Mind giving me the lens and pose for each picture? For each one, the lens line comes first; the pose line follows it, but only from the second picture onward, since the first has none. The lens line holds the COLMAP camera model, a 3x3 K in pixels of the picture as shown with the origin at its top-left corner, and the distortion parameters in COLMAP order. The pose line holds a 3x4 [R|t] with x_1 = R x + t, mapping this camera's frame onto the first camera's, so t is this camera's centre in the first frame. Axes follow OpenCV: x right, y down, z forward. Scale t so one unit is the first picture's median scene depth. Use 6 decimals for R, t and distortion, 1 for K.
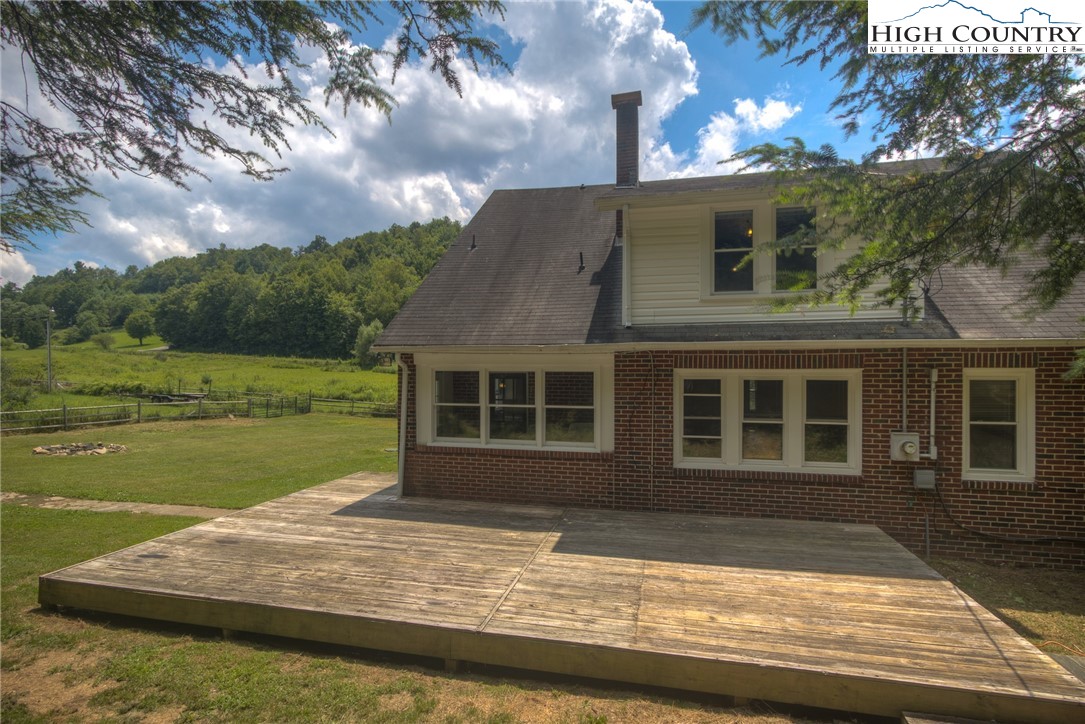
lens RADIAL K [[561.7, 0, 542.5], [0, 561.7, 362.0], [0, 0, 1]] dist [-0.000221, -0.000108]
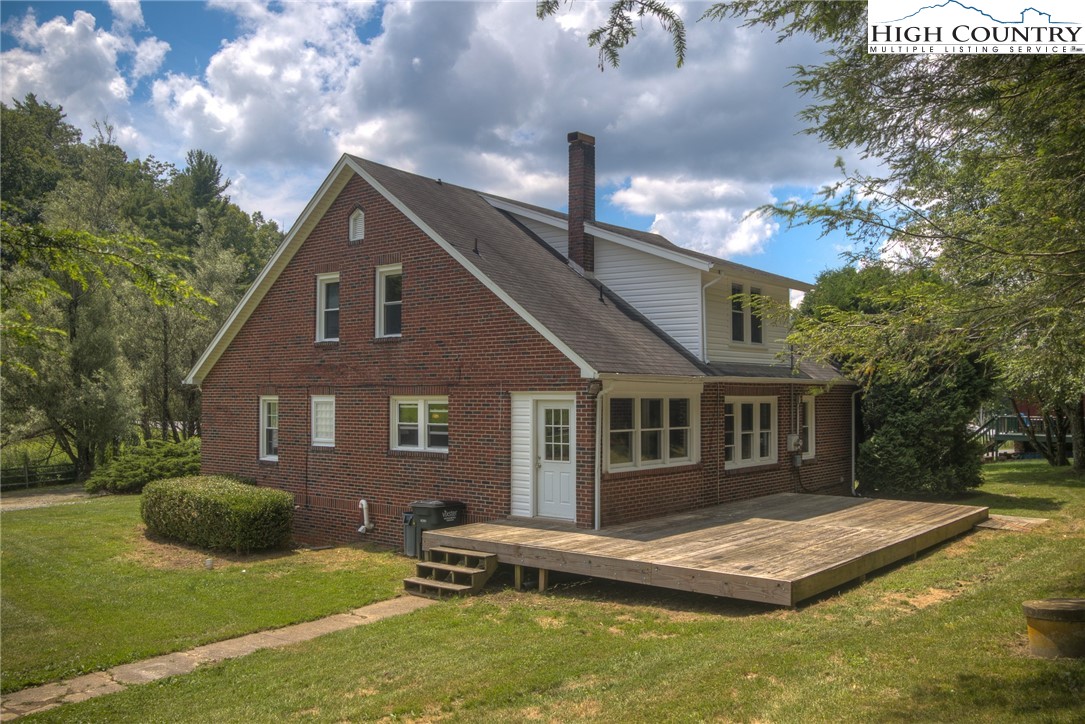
lens RADIAL K [[915.6, 0, 542.5], [0, 915.6, 362.0], [0, 0, 1]] dist [-0.002246, -0.001212]
pose [[0.420507, 0.032646, 0.906702, -1.887317], [-0.012932, 0.999467, -0.029988, 0.001863], [-0.907197, 0.000885, 0.420705, 0.460390]]
